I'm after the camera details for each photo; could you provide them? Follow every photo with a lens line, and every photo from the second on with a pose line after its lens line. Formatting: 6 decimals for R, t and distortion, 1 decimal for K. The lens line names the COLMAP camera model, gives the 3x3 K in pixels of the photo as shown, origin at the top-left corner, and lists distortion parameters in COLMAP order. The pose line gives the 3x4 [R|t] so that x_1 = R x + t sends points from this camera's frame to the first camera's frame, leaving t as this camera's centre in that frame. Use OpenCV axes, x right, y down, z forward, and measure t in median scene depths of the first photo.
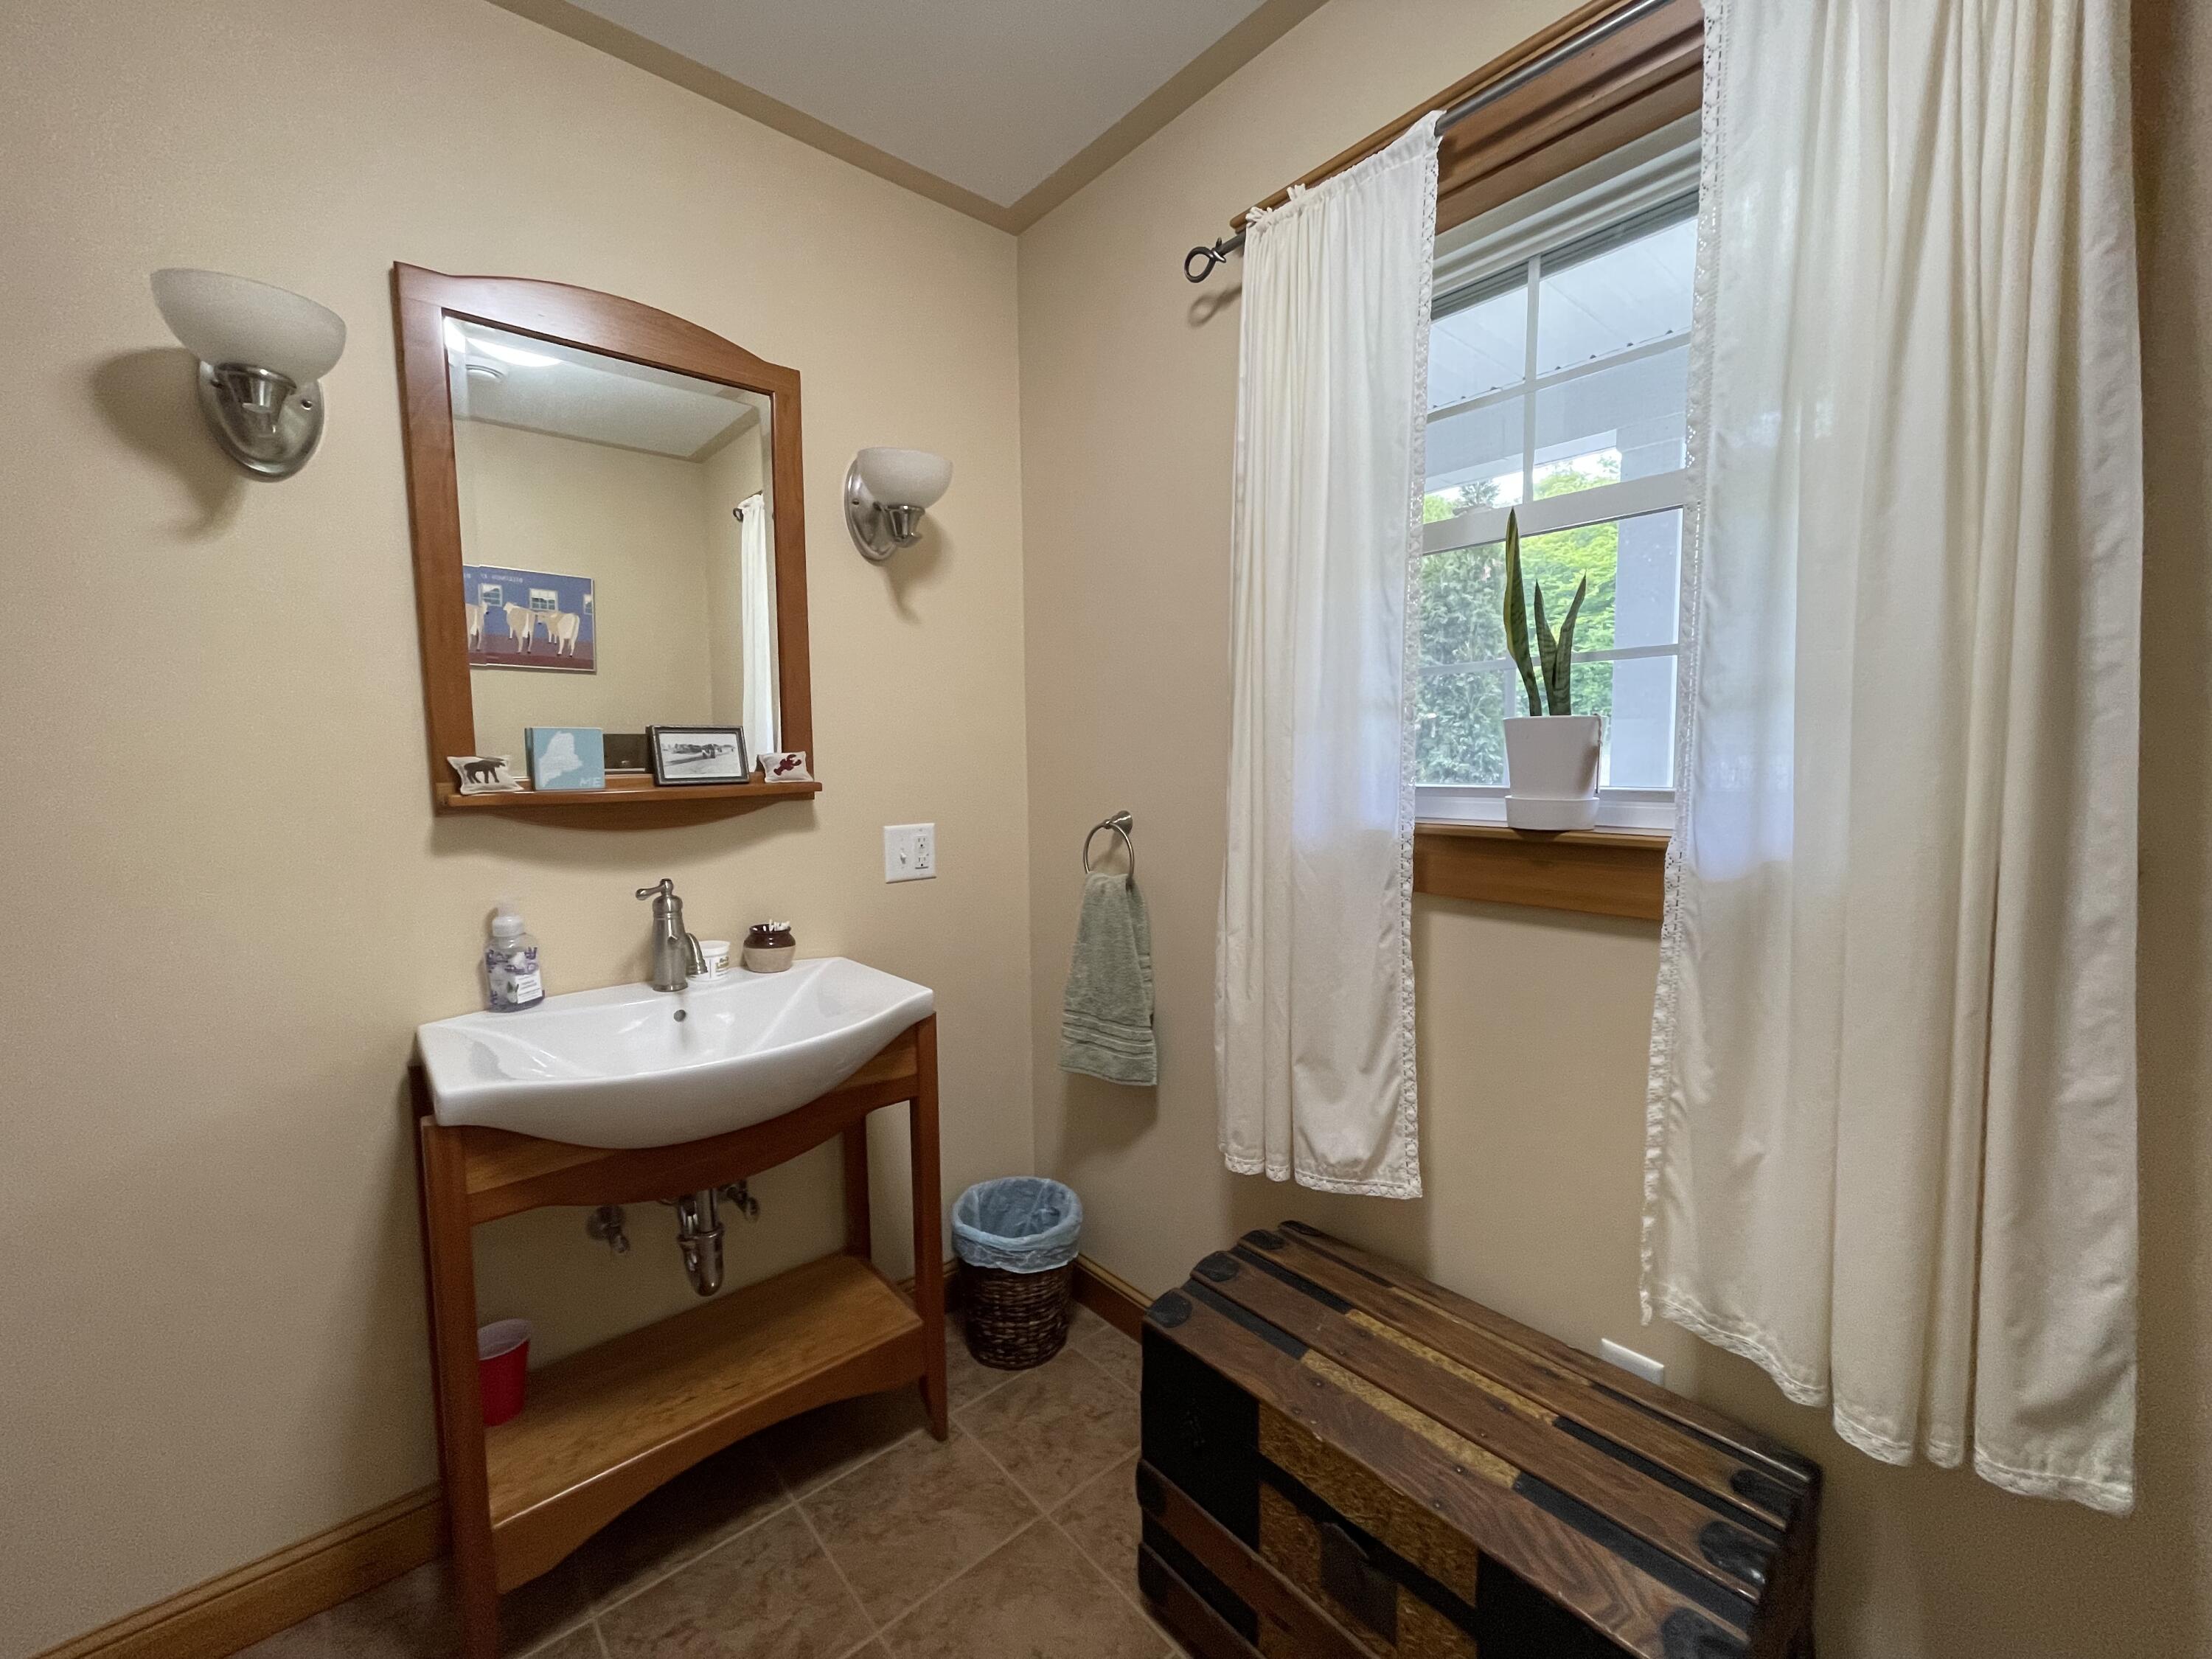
lens RADIAL K [[890.6, 0, 1086.5], [0, 890.6, 818.1], [0, 0, 1]] dist [-0.007346, 0.000407]
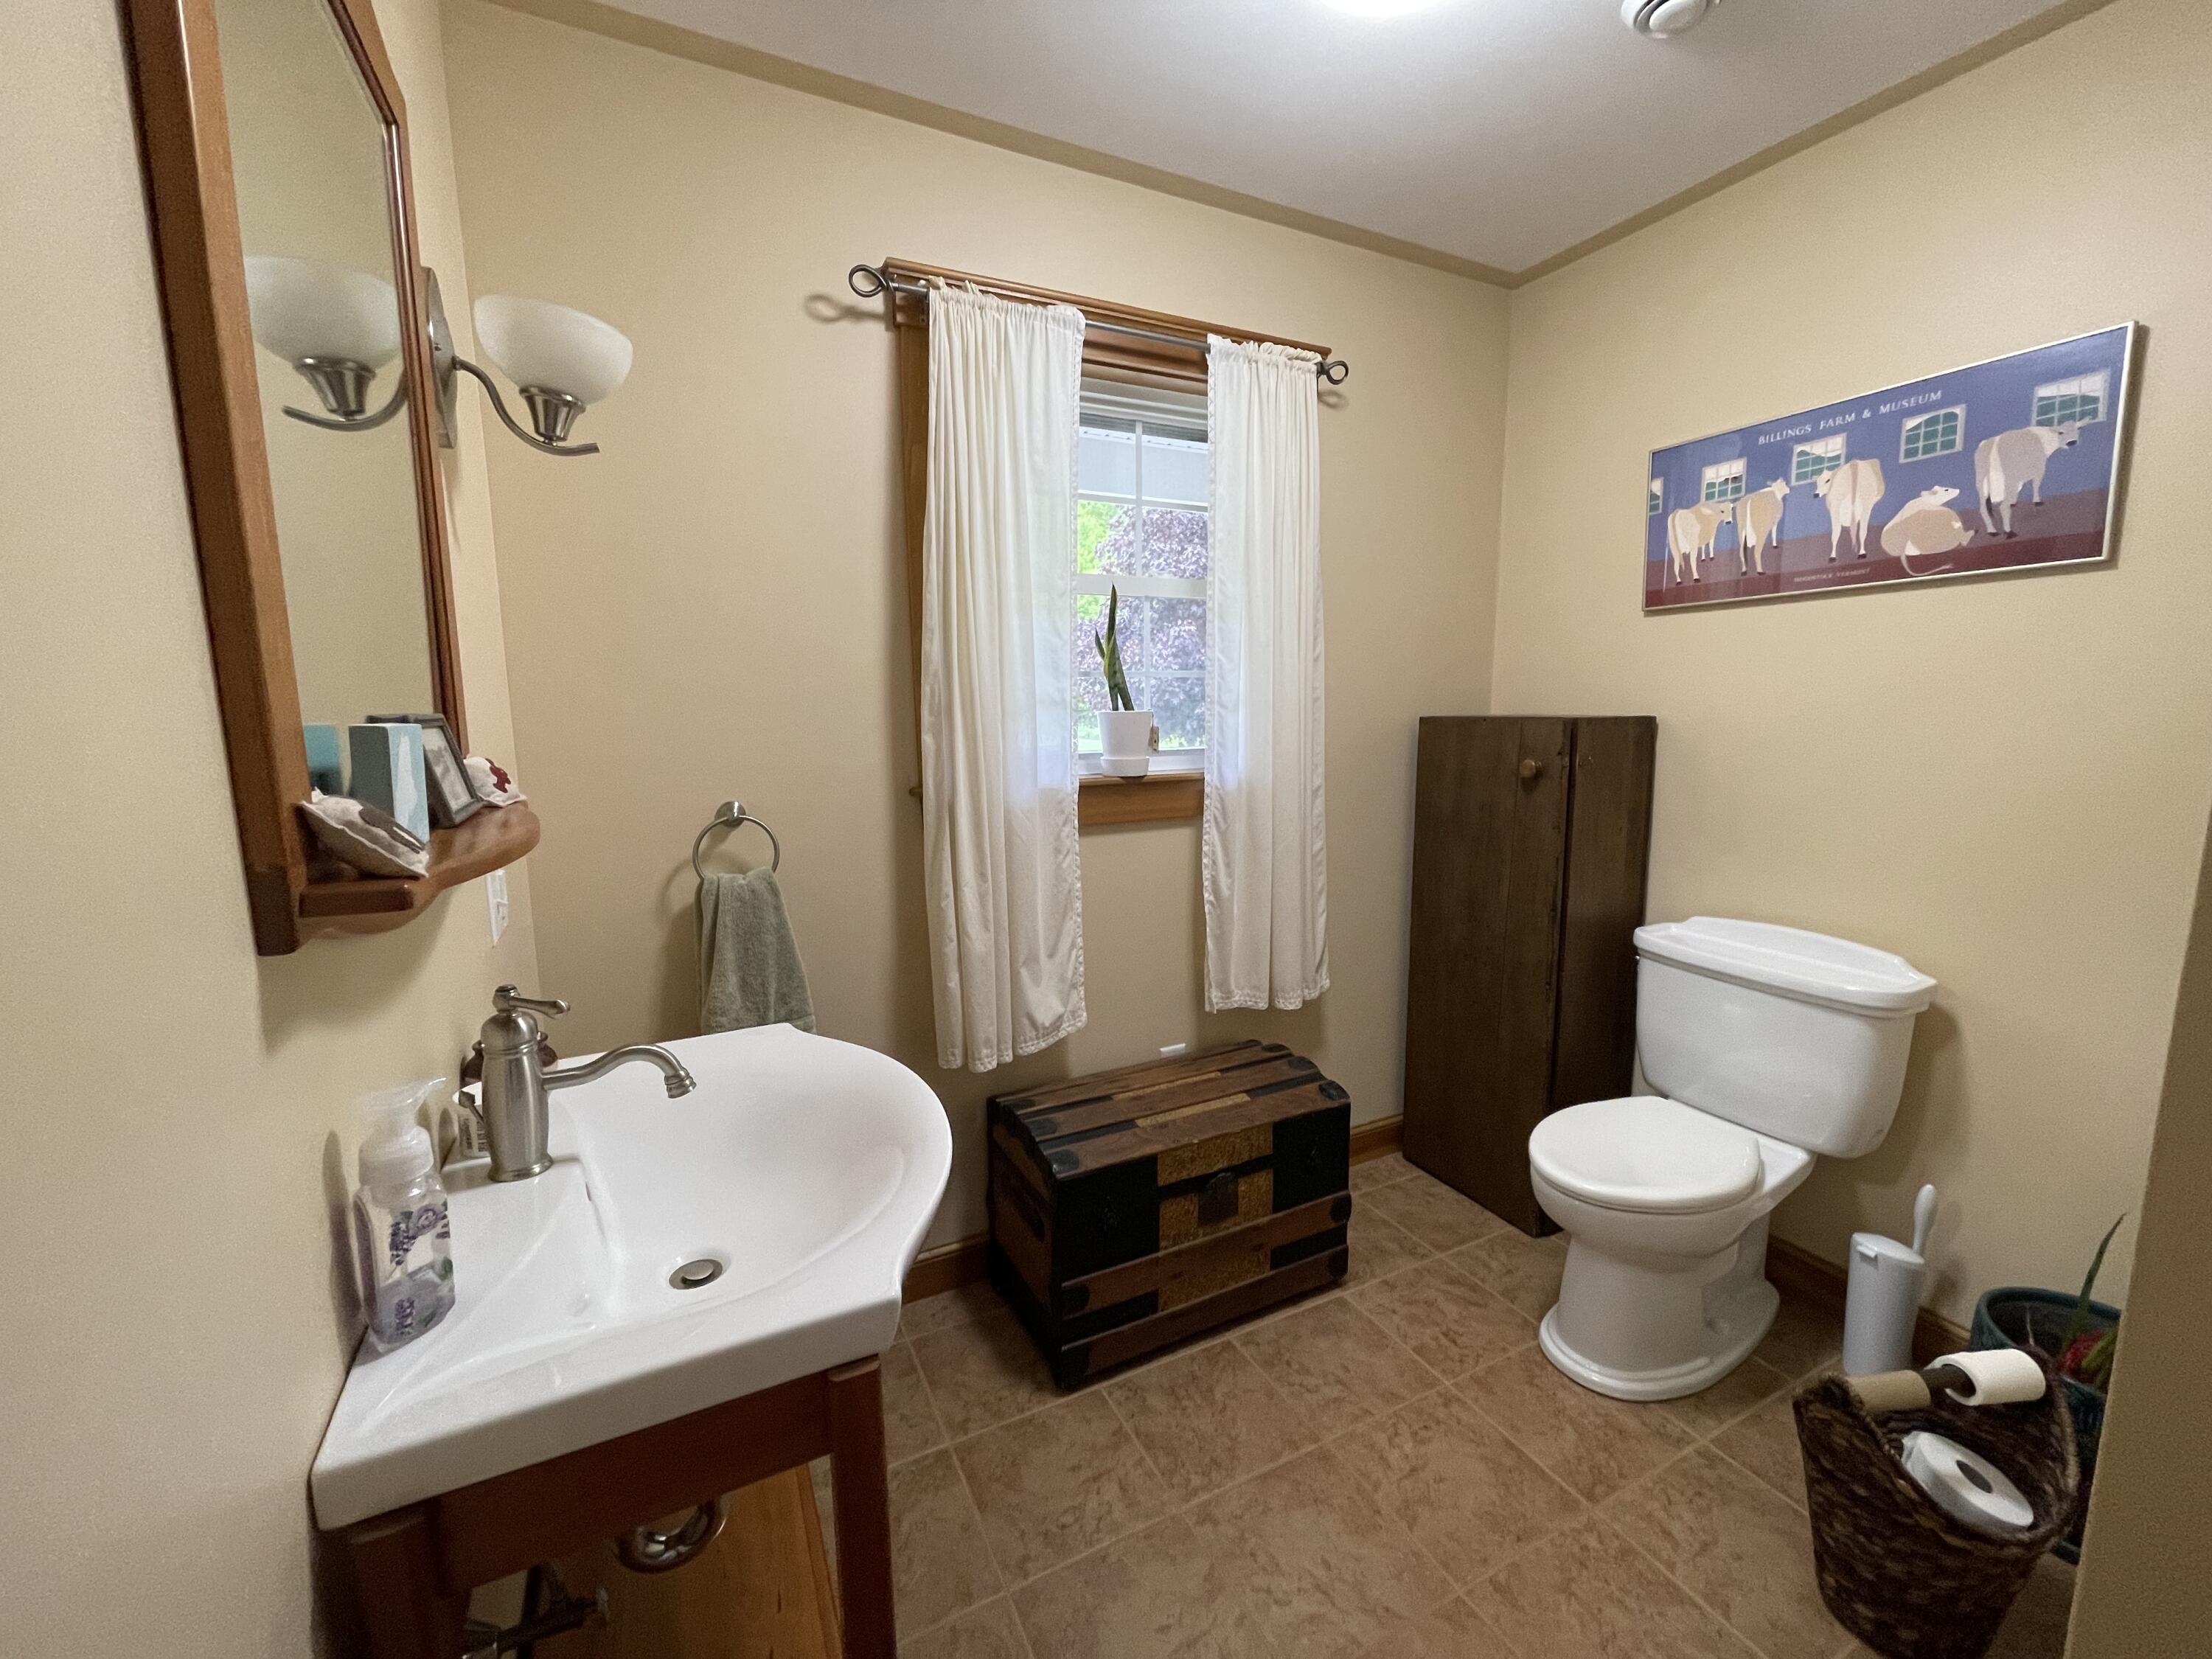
lens RADIAL K [[890.6, 0, 1087.8], [0, 890.6, 827.2], [0, 0, 1]] dist [-0.007346, 0.000407]
pose [[0.250116, -0.122514, 0.960433, -1.181152], [0.081934, 0.991082, 0.105086, -0.077790], [-0.964743, 0.052409, 0.257924, 0.642938]]
